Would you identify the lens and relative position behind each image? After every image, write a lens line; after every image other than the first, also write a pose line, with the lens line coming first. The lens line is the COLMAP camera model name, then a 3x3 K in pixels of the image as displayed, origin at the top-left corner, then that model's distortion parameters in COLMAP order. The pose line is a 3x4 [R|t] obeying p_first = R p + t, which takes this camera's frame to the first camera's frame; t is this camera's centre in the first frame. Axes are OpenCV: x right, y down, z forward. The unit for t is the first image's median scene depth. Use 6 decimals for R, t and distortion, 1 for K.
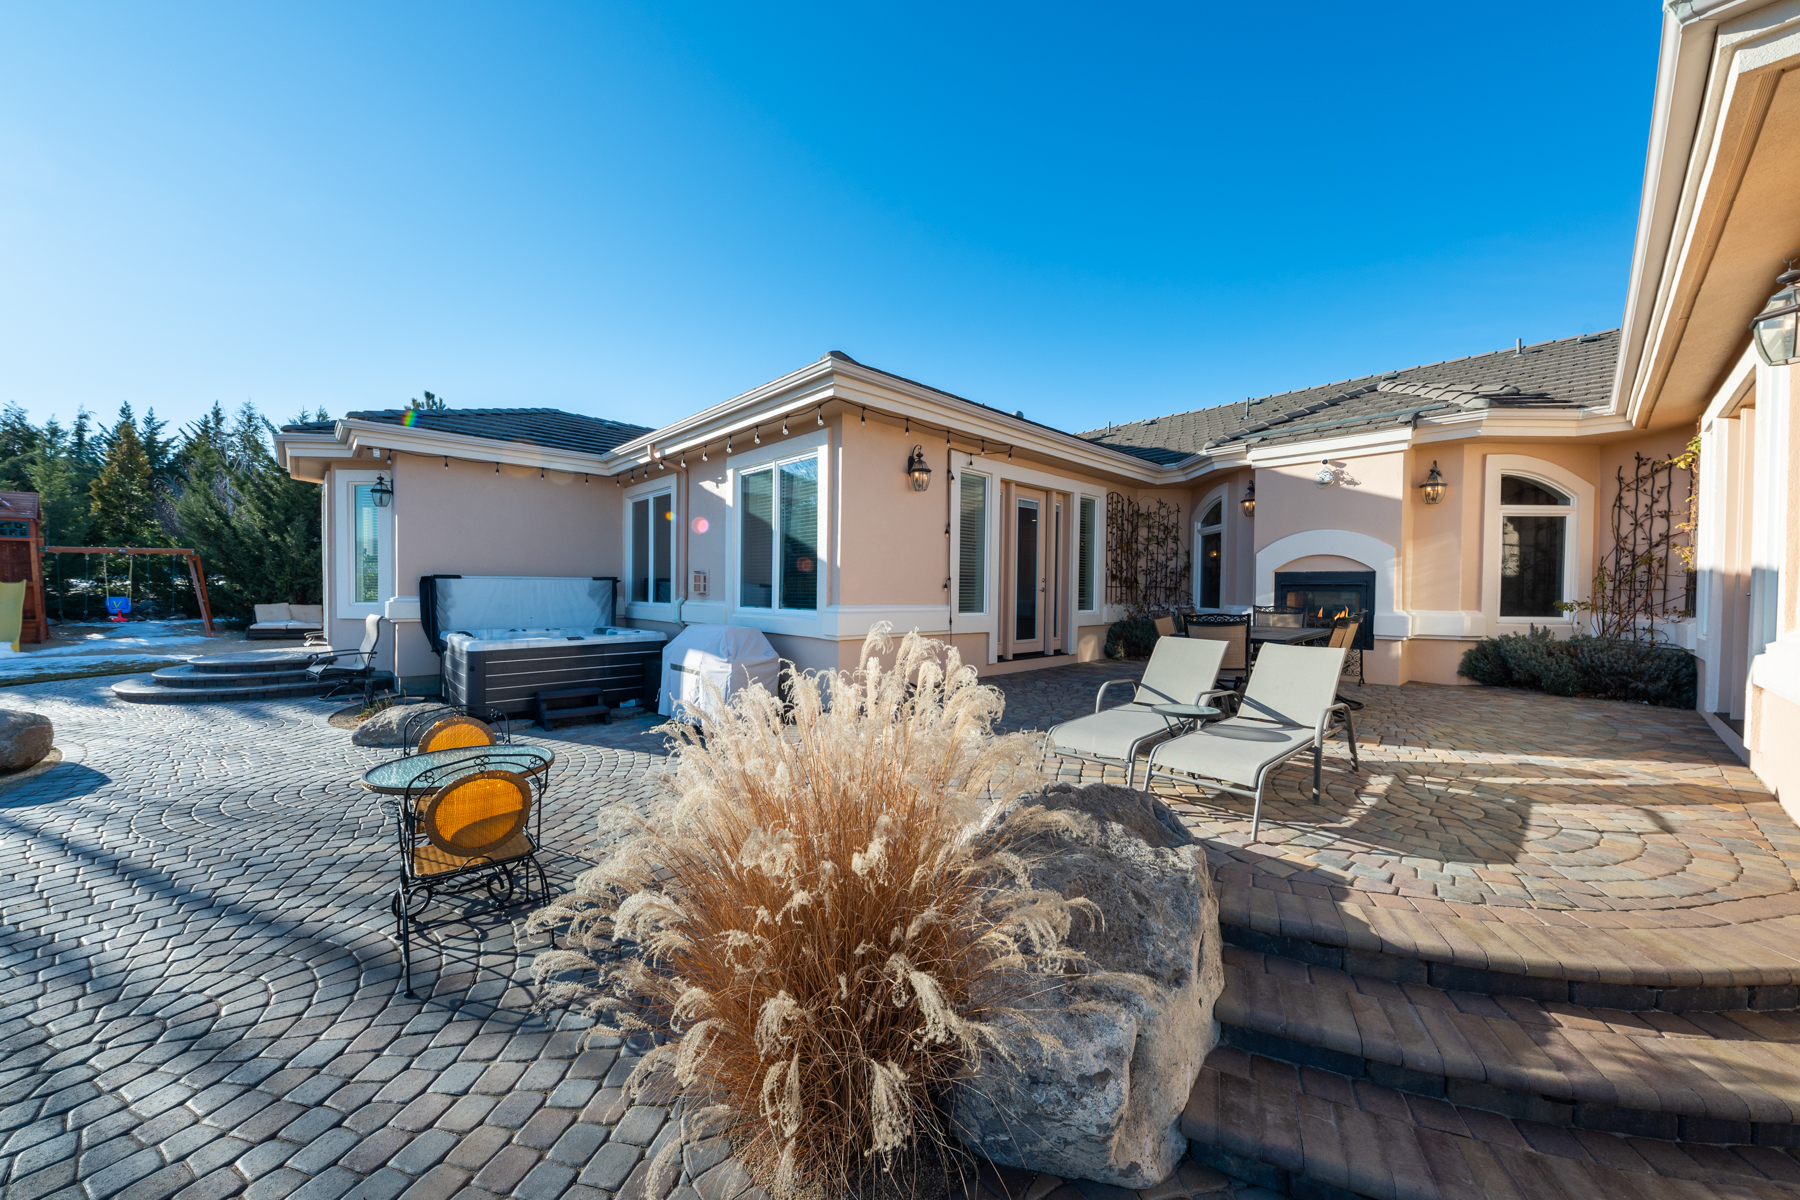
lens RADIAL K [[636.7, 0, 909.1], [0, 636.7, 599.1], [0, 0, 1]] dist [-0.005809, -0.000960]
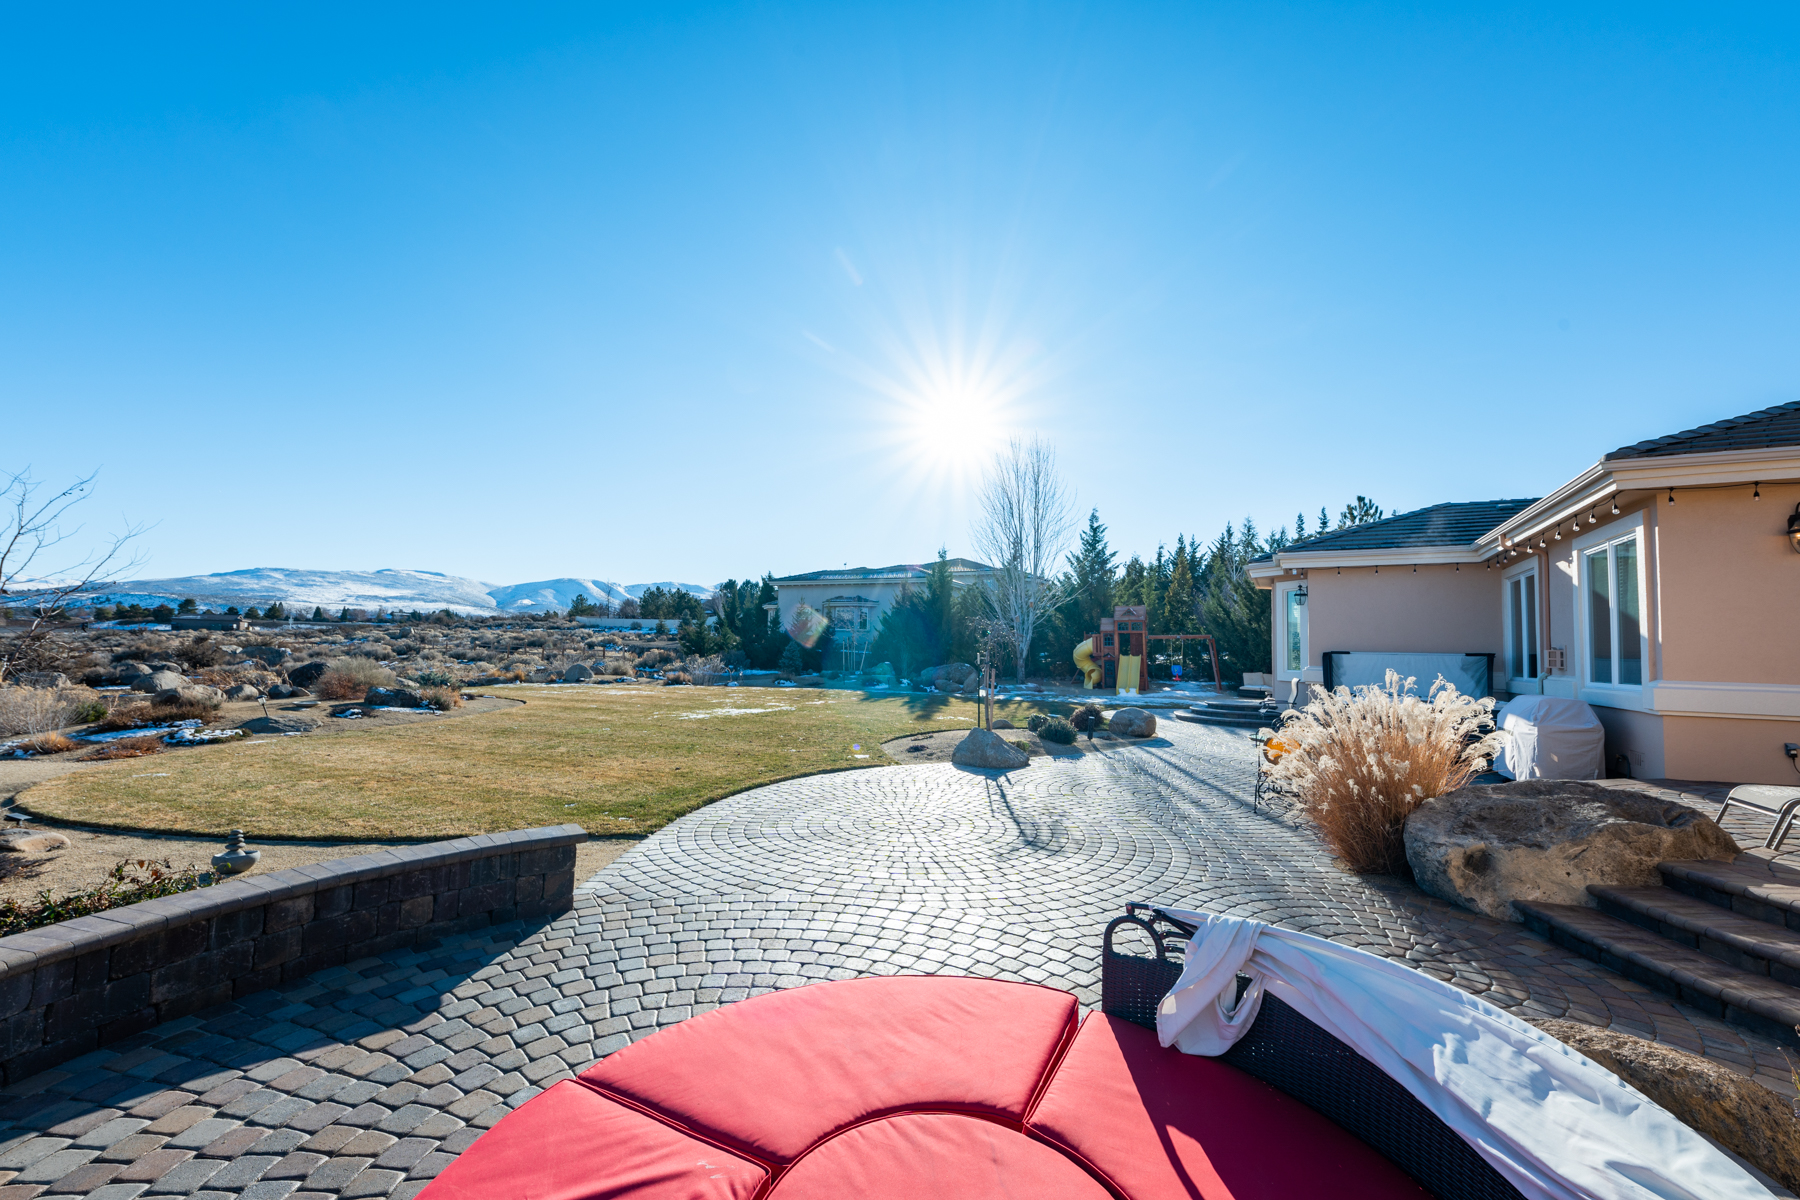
lens RADIAL K [[704.3, 0, 893.5], [0, 704.3, 611.2], [0, 0, 1]] dist [0.001998, -0.000728]
pose [[0.287848, -0.055343, -0.956076, 0.467601], [-0.039345, 0.996803, -0.069547, 0.020288], [0.956868, 0.057635, 0.284750, -0.377585]]
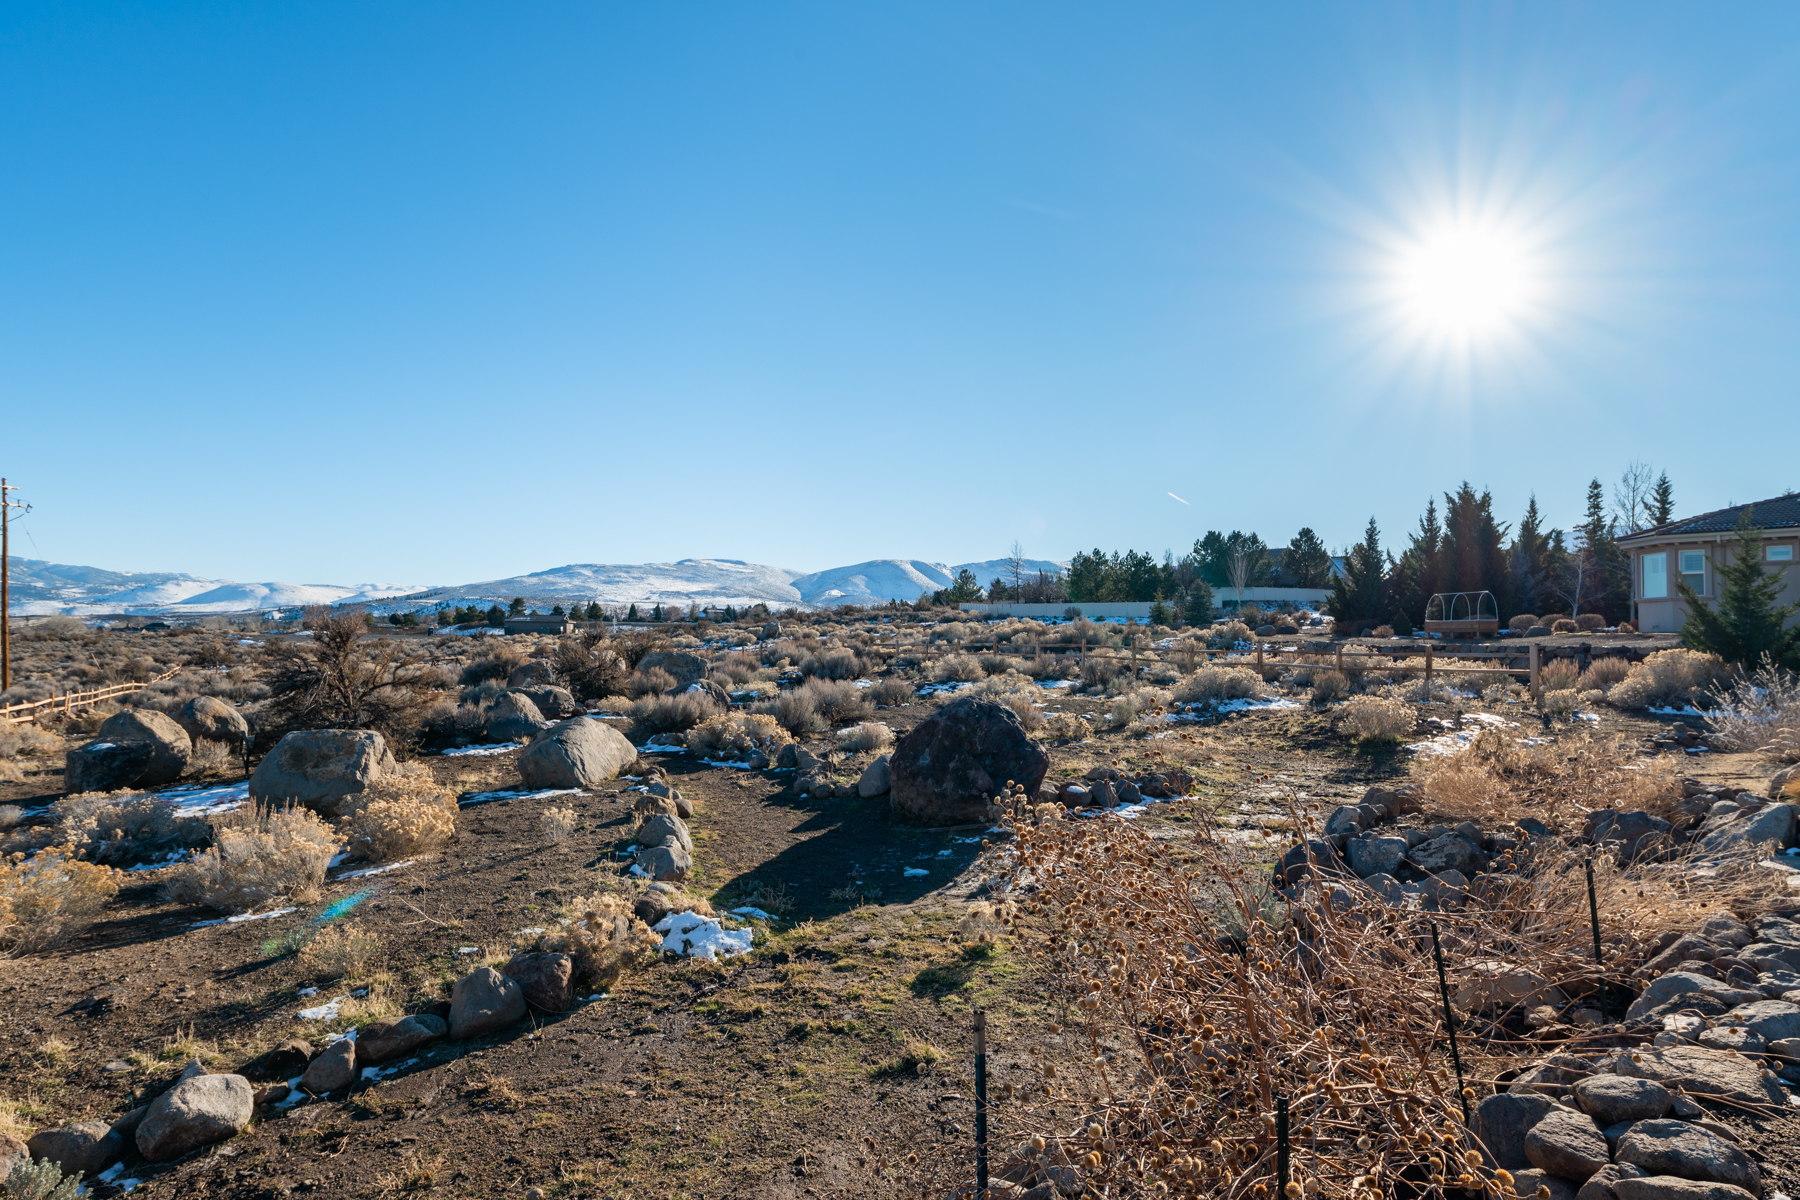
lens RADIAL K [[1003.5, 0, 897.2], [0, 1003.5, 598.6], [0, 0, 1]] dist [0.004995, -0.000066]
pose [[-0.127650, -0.054778, -0.990305, -2.218310], [-0.030099, 0.998228, -0.051337, 0.066071], [0.991362, 0.023254, -0.129073, -2.054581]]
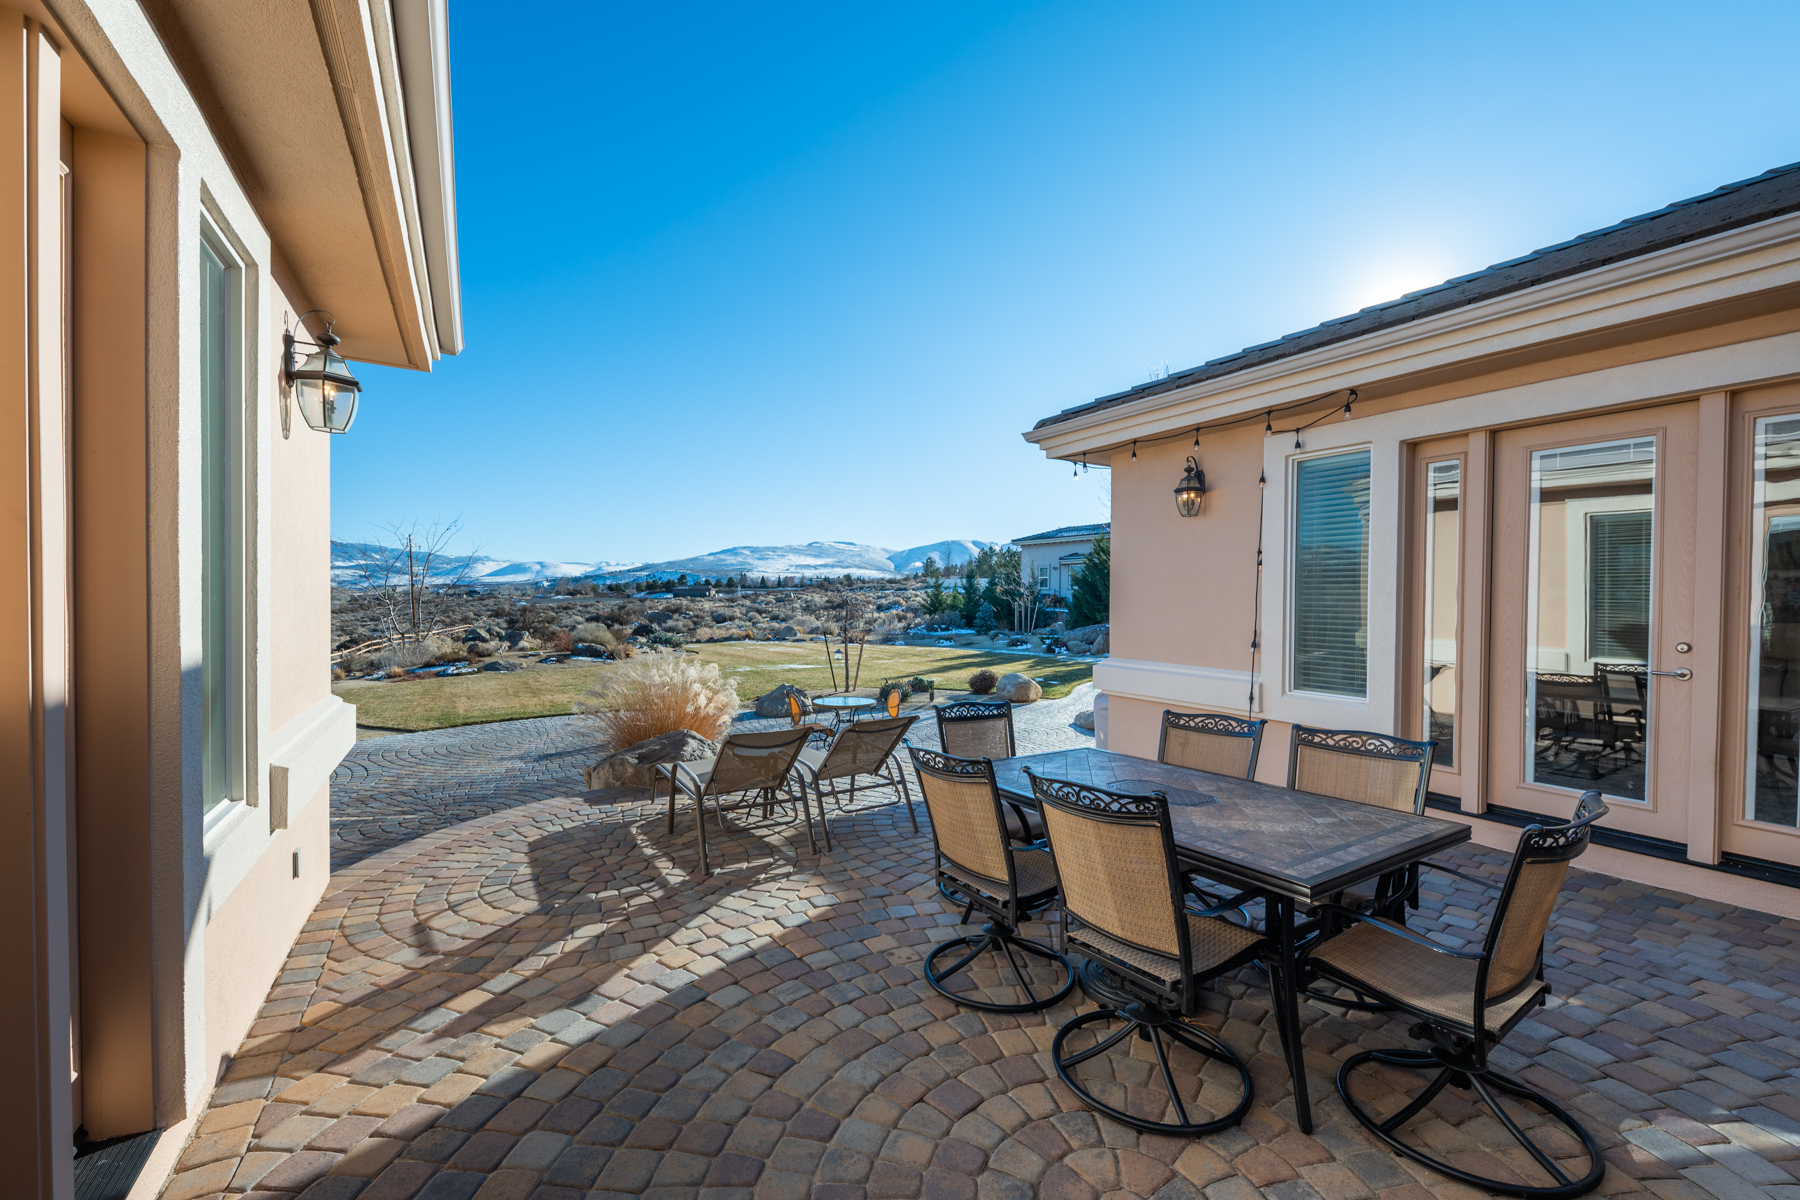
lens RADIAL K [[704.3, 0, 897.4], [0, 704.3, 601.2], [0, 0, 1]] dist [0.001998, -0.000728]
pose [[-0.217058, -0.007047, -0.976133, 0.736445], [-0.023768, 0.999716, -0.001932, -0.048118], [0.975869, 0.022781, -0.217164, 0.676597]]
